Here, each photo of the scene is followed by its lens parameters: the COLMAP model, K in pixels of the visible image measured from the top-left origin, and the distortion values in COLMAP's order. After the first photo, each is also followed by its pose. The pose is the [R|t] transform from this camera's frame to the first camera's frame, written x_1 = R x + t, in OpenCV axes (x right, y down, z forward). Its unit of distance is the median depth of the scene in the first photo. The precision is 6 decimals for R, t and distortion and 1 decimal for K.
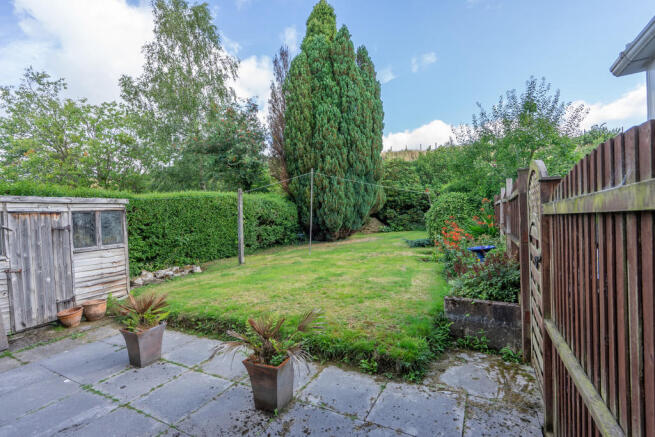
lens RADIAL K [[294.6, 0, 328.2], [0, 294.6, 227.6], [0, 0, 1]] dist [-0.000643, 0.000062]
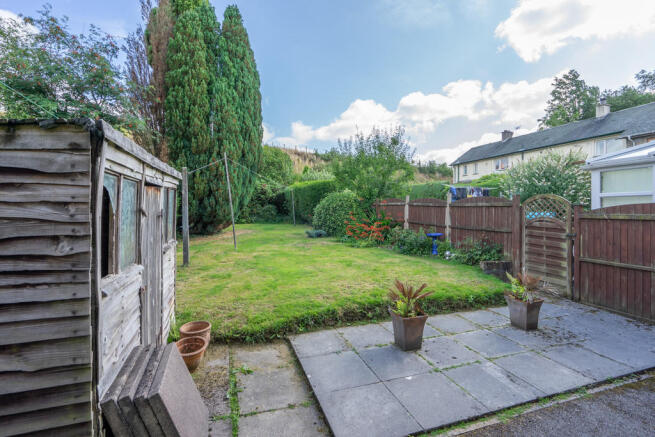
lens RADIAL K [[299.5, 0, 327.5], [0, 299.5, 218.5], [0, 0, 1]] dist [-0.000861, -0.000003]
pose [[0.685540, 0.020173, 0.727755, -0.453259], [-0.015786, 0.999793, -0.012843, 0.004937], [-0.727864, -0.002684, 0.685717, 0.133738]]
